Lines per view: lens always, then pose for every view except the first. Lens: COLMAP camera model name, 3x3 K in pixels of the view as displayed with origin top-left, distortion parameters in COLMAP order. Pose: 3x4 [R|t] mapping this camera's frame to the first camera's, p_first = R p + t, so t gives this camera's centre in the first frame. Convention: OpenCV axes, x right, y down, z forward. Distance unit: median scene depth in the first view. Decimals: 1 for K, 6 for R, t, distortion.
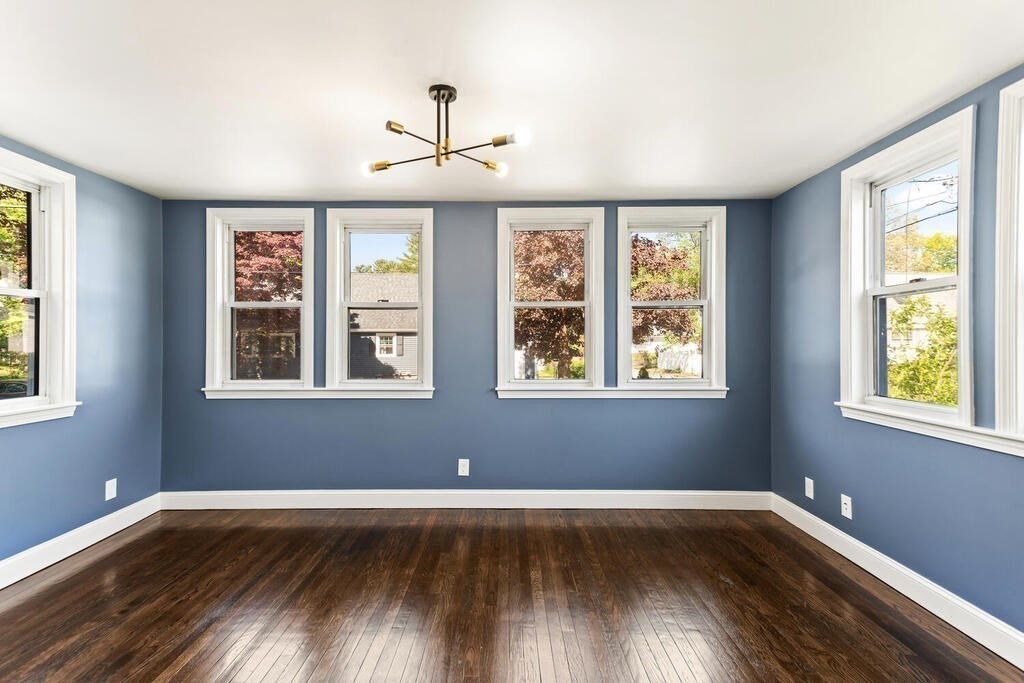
lens RADIAL K [[484.8, 0, 514.0], [0, 484.8, 338.2], [0, 0, 1]] dist [0.037041, 0.000919]
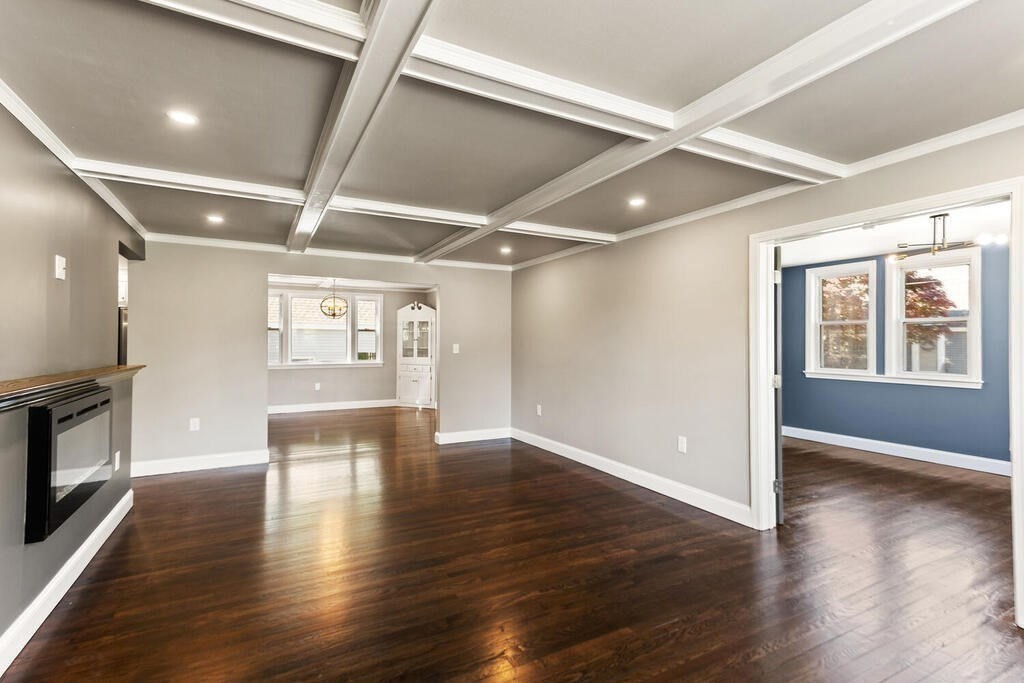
lens RADIAL K [[493.2, 0, 507.7], [0, 493.2, 340.9], [0, 0, 1]] dist [0.019376, 0.000389]
pose [[0.467381, -0.004004, -0.884047, 0.422122], [0.008508, 0.999964, -0.000031, -0.013573], [0.884015, -0.007507, 0.467398, -0.730478]]
